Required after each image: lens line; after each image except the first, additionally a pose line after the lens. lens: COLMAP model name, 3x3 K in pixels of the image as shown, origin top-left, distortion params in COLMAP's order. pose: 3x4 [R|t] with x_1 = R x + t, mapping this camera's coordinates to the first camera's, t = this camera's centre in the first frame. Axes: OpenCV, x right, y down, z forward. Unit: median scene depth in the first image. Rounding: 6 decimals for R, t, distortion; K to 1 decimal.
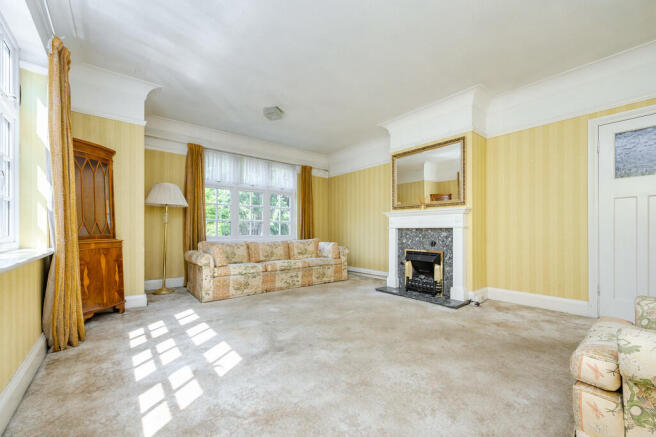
lens RADIAL K [[260.4, 0, 333.1], [0, 260.4, 236.2], [0, 0, 1]] dist [-0.003833, -0.000141]
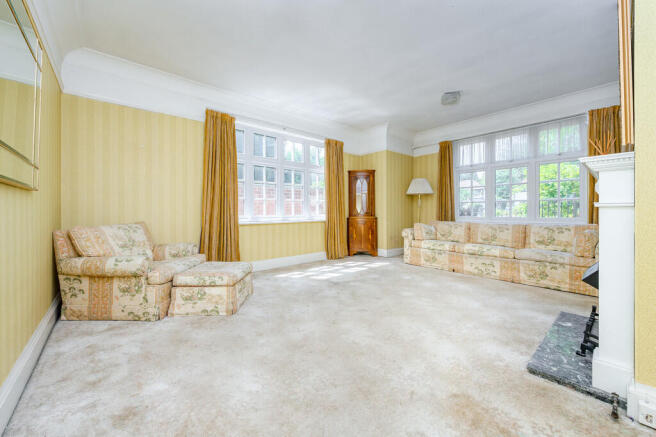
lens RADIAL K [[260.4, 0, 328.7], [0, 260.4, 211.8], [0, 0, 1]] dist [-0.003833, -0.000141]
pose [[0.012435, -0.001196, -0.999922, 0.738049], [-0.021283, 0.999772, -0.001460, -0.008924], [0.999696, 0.021299, 0.012407, 0.472817]]
